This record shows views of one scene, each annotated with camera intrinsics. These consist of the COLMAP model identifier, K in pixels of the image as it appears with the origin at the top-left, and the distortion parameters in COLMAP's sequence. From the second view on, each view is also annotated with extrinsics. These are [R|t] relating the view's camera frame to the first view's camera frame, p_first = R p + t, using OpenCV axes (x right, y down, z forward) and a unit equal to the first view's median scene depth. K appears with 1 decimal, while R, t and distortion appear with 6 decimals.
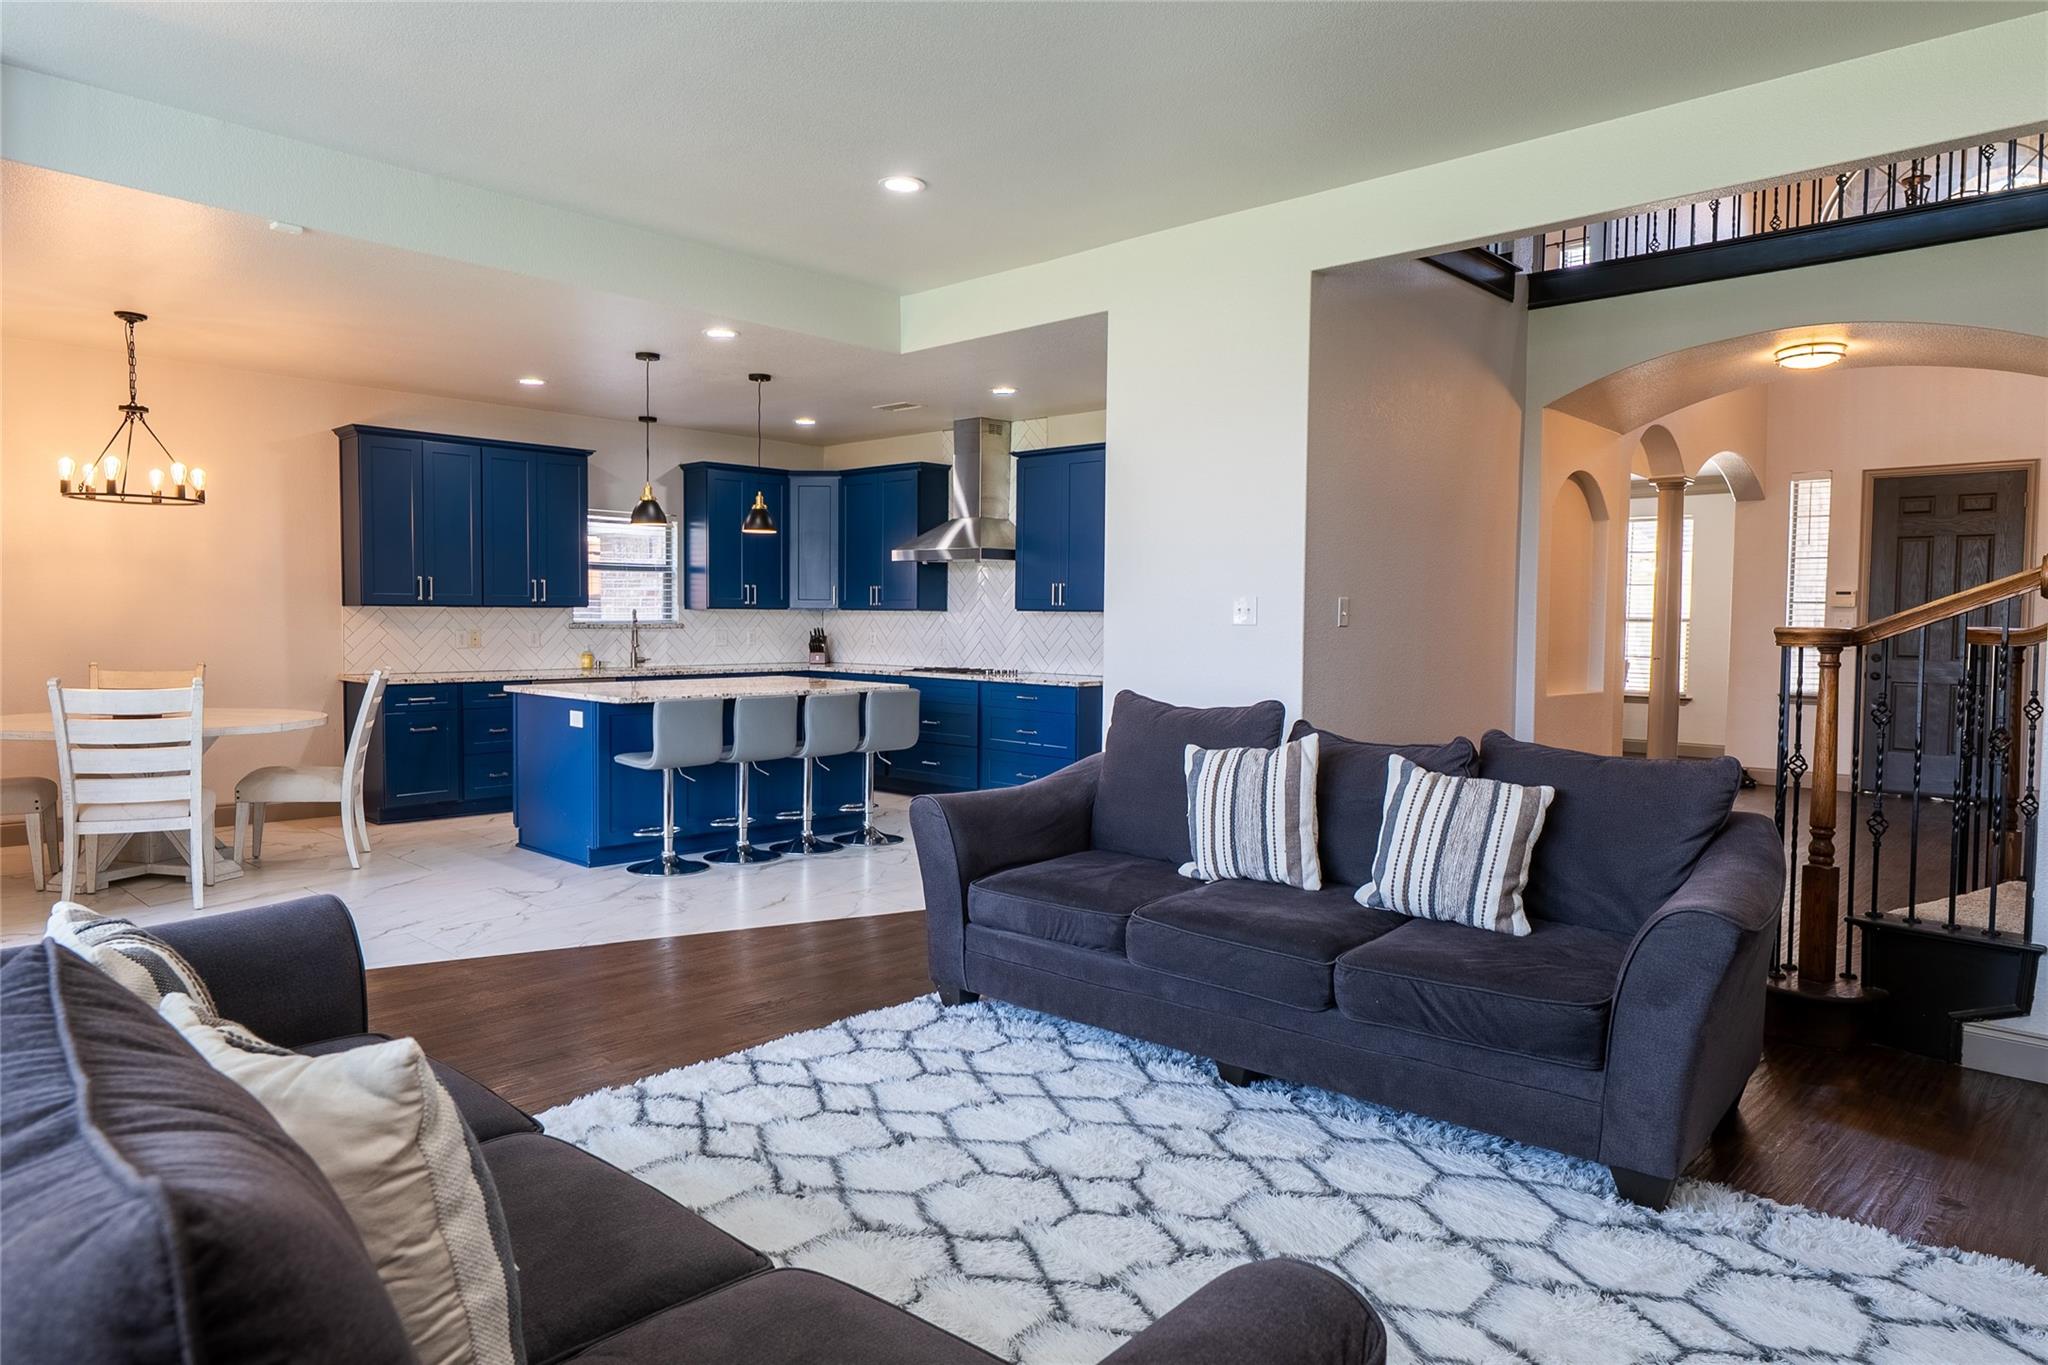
lens RADIAL K [[1289.4, 0, 1024.0], [0, 1289.4, 682.5], [0, 0, 1]] dist [-0.038711, 0.053301]
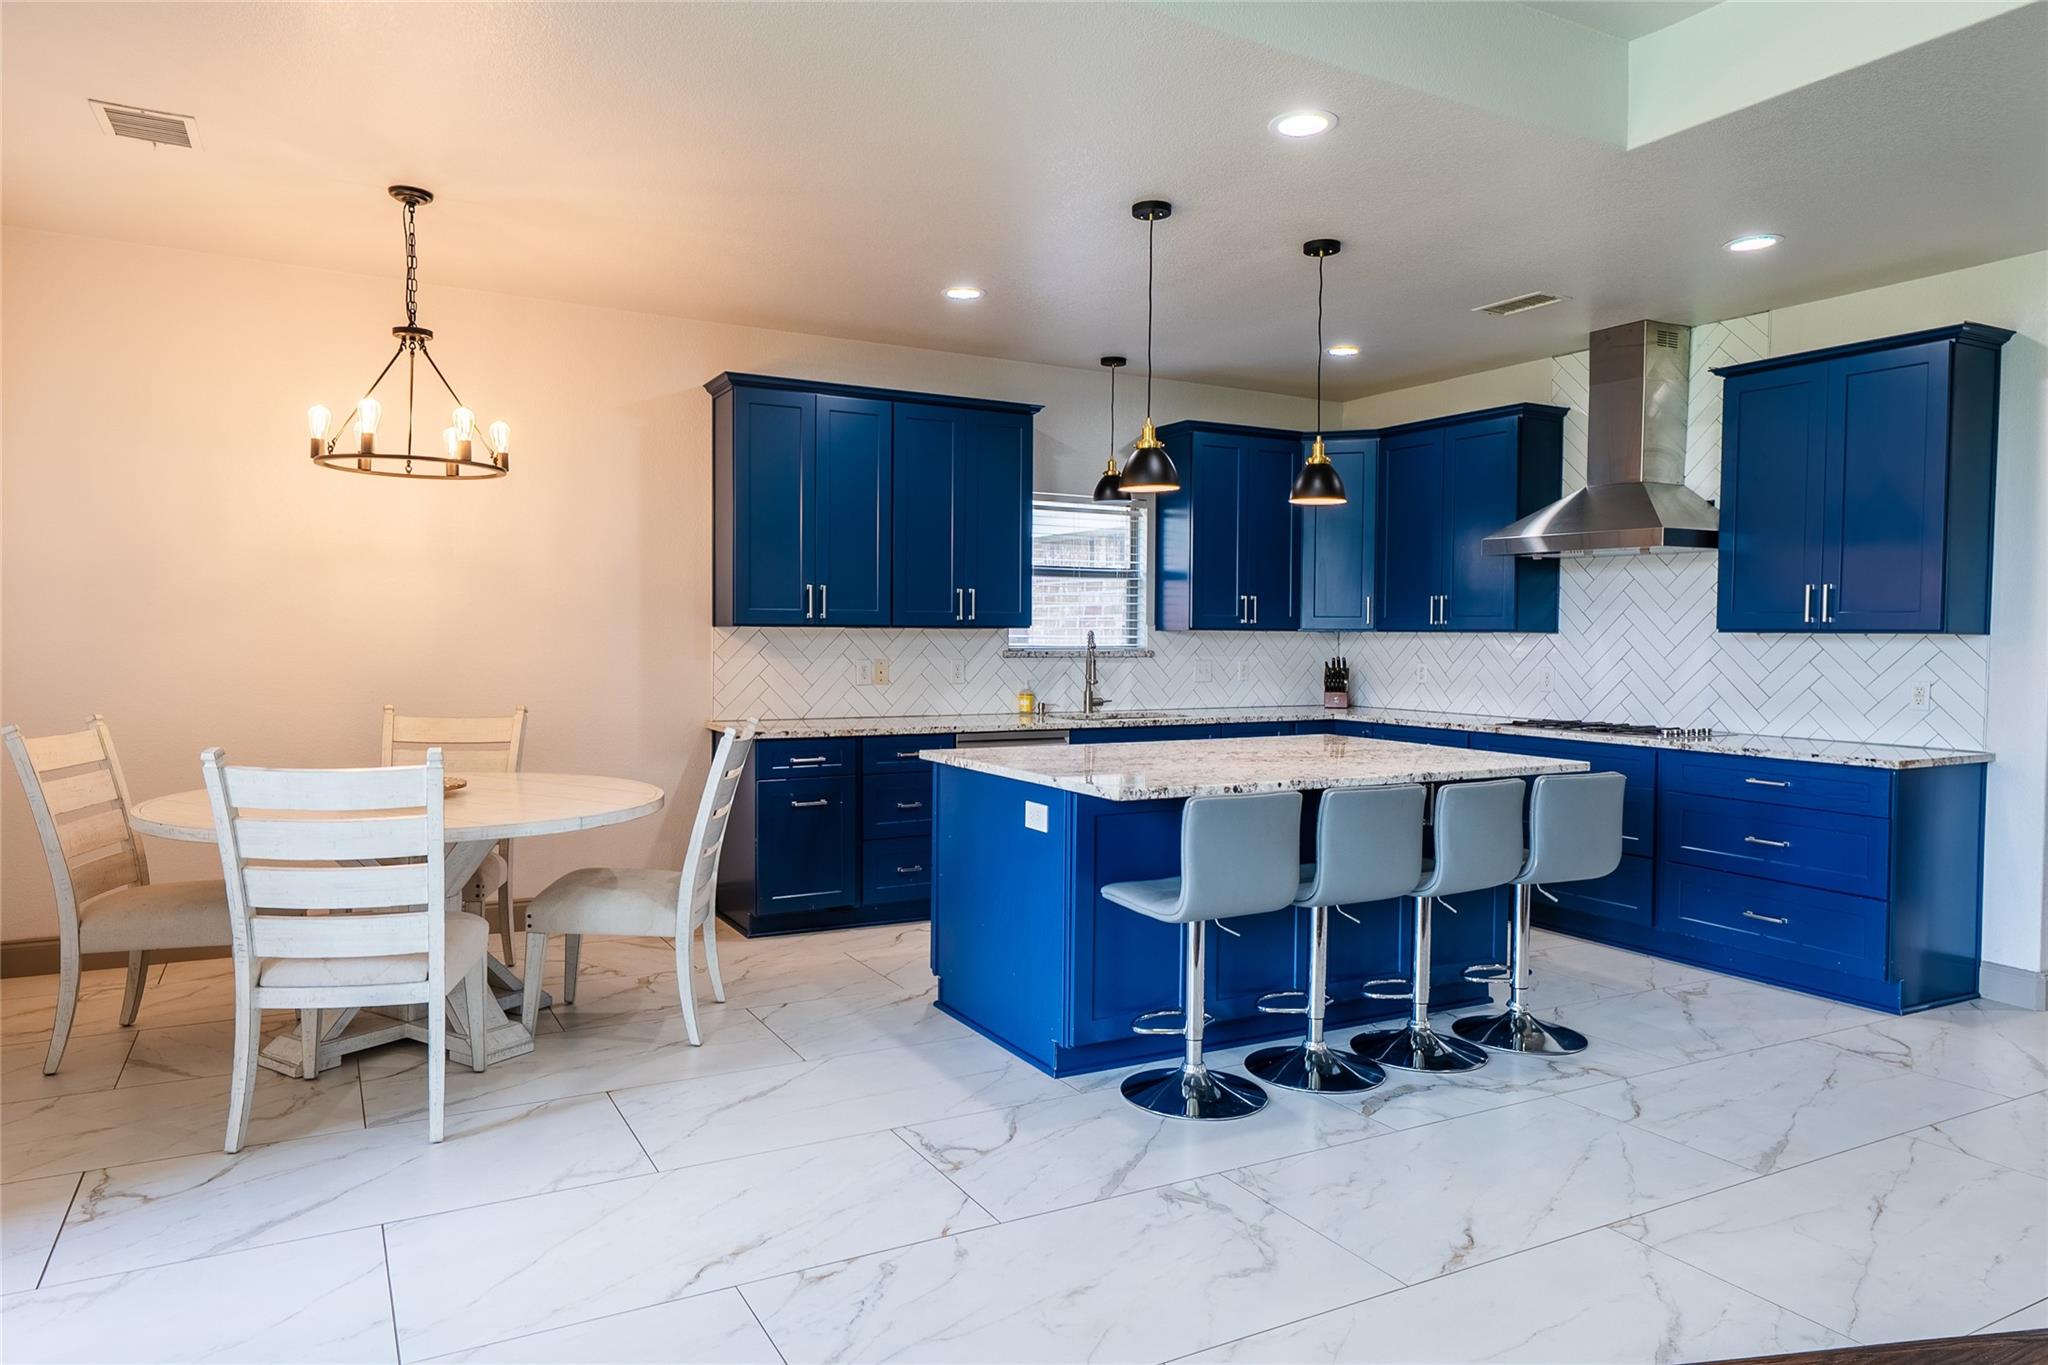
lens RADIAL K [[1289.4, 0, 1024.0], [0, 1289.4, 682.5], [0, 0, 1]] dist [-0.038711, 0.053301]
pose [[0.955940, 0.008769, -0.293431, -0.138820], [-0.013891, 0.999785, -0.015378, -0.018164], [0.293233, 0.018776, 0.955857, 0.331893]]
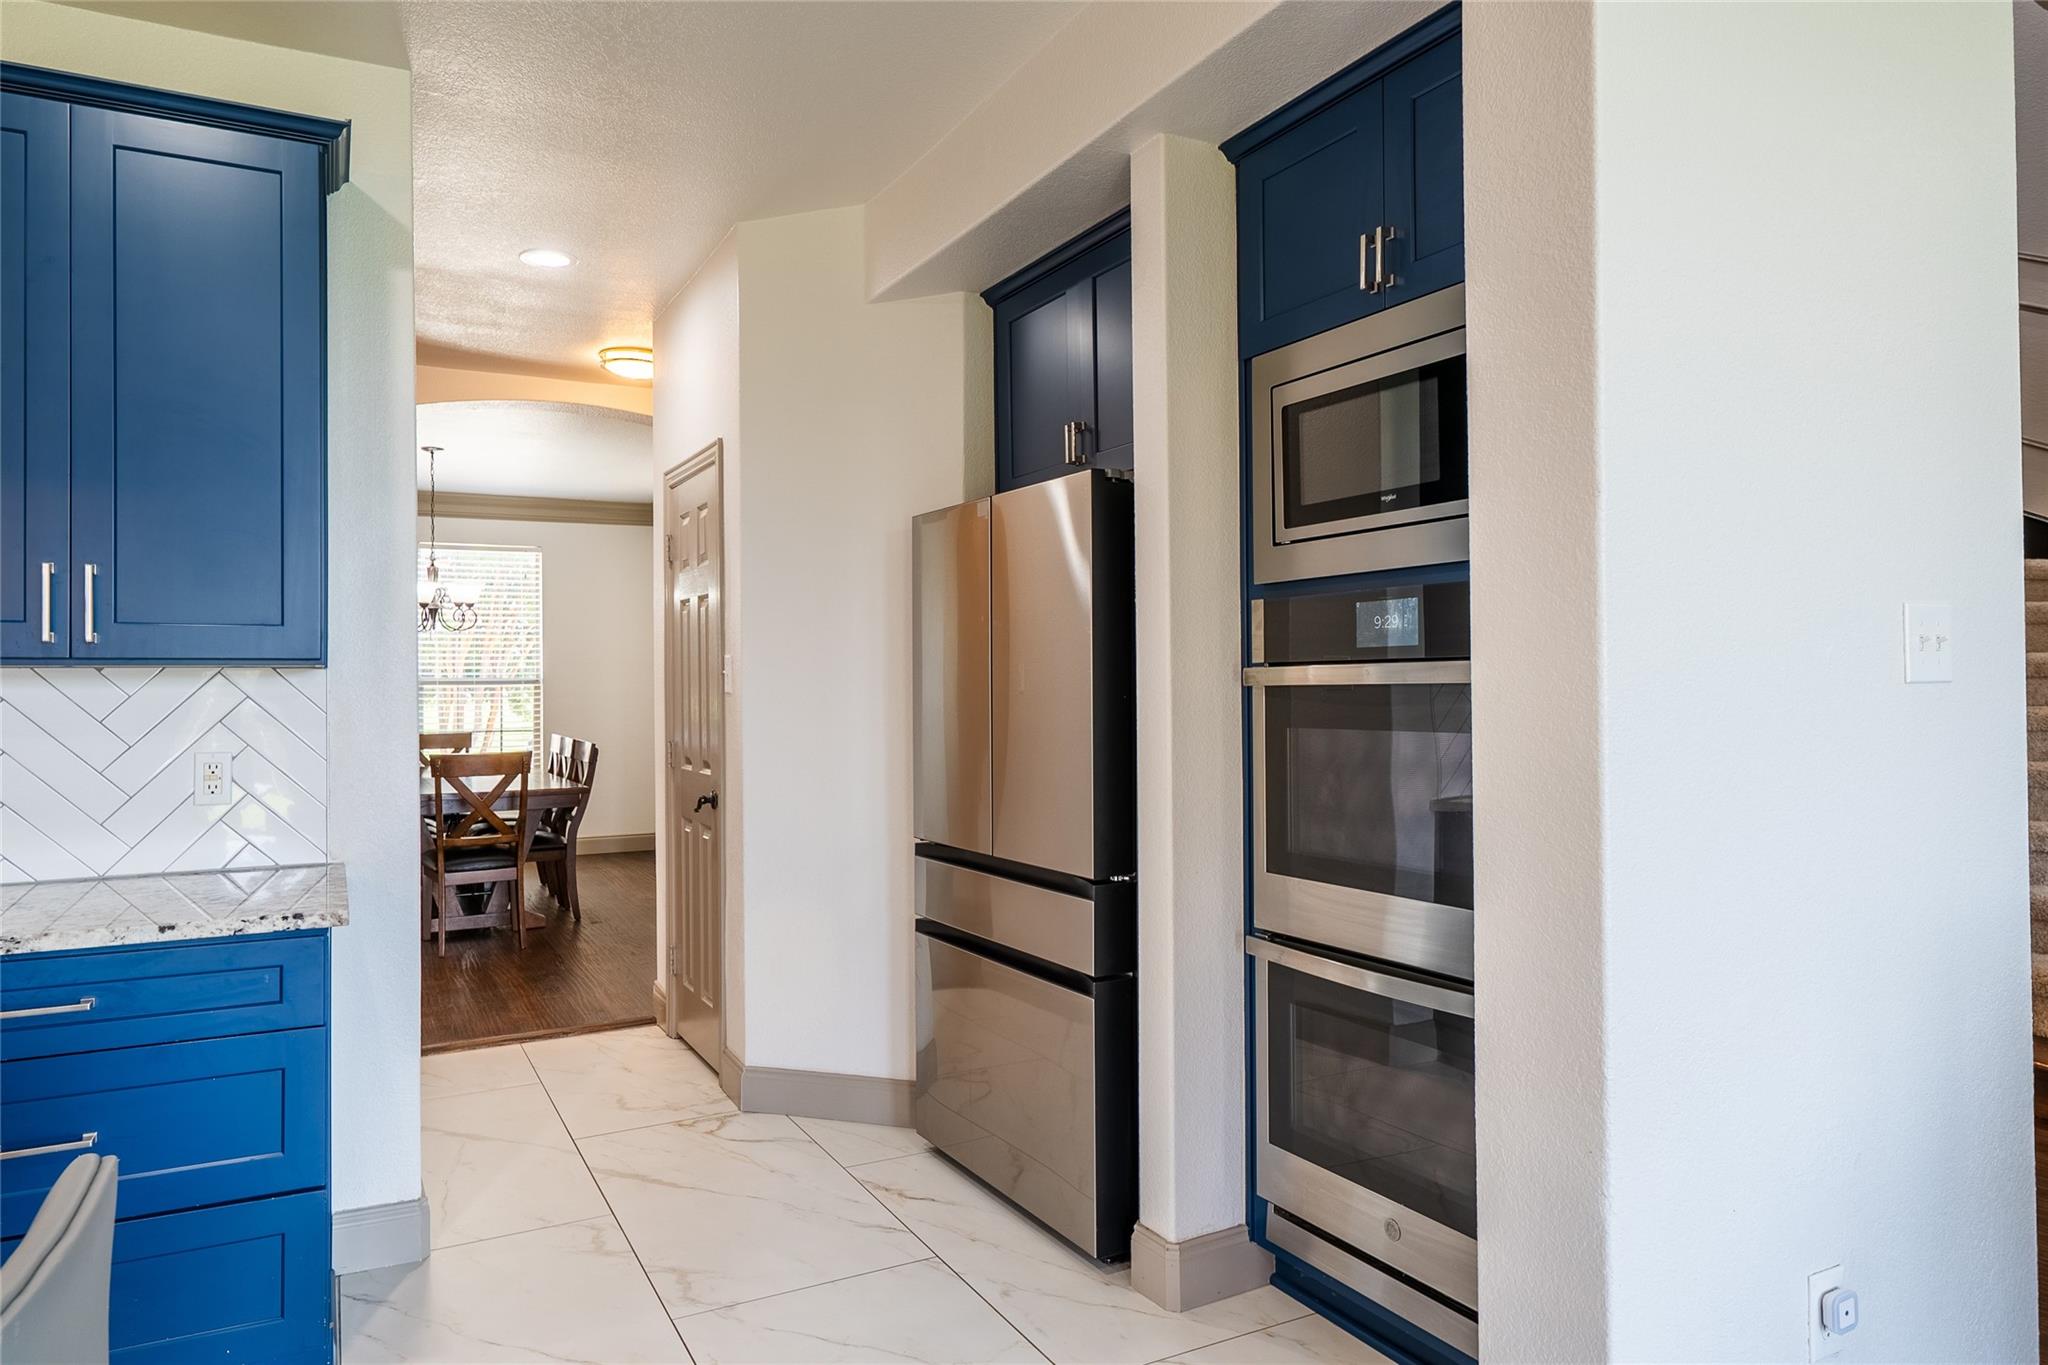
lens RADIAL K [[1289.4, 0, 1024.0], [0, 1289.4, 682.5], [0, 0, 1]] dist [-0.038711, 0.053301]
pose [[0.302333, -0.011606, 0.953132, -0.165344], [0.055376, 0.998451, -0.005407, -0.036758], [-0.951593, 0.054415, 0.302507, 0.690344]]
